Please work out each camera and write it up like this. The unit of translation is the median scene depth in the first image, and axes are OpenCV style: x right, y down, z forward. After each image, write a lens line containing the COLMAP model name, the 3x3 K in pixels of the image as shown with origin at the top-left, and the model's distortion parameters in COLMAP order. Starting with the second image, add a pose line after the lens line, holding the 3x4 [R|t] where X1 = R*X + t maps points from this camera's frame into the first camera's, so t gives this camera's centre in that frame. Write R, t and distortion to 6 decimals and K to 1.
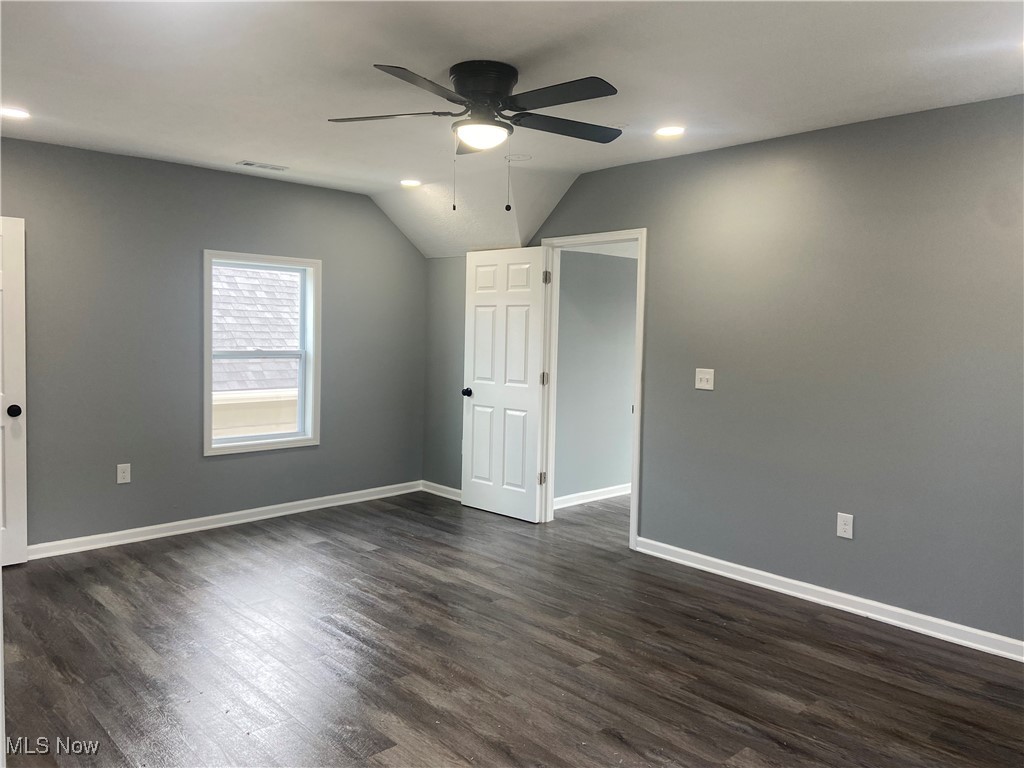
lens RADIAL K [[772.1, 0, 507.1], [0, 772.1, 377.7], [0, 0, 1]] dist [0.125349, -0.157985]
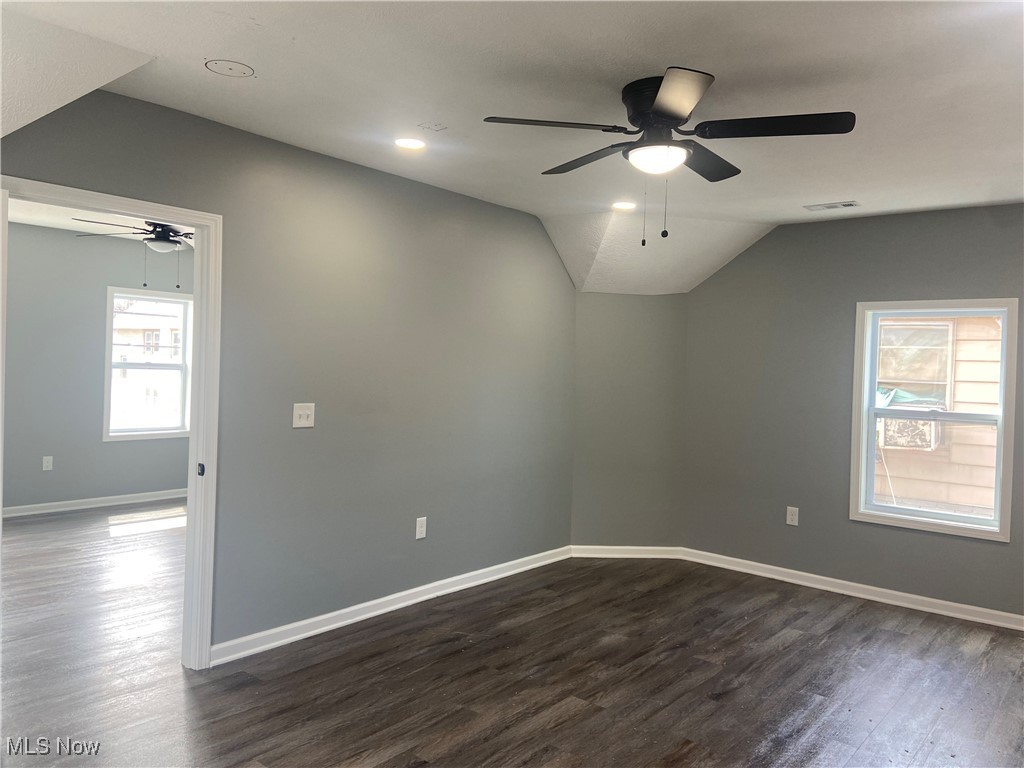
lens RADIAL K [[772.1, 0, 507.1], [0, 772.1, 377.7], [0, 0, 1]] dist [0.125349, -0.157985]
pose [[-0.142937, -0.041024, 0.988881, -0.816987], [0.028097, 0.998570, 0.045488, -0.094599], [-0.989333, 0.034286, -0.141580, 1.174897]]
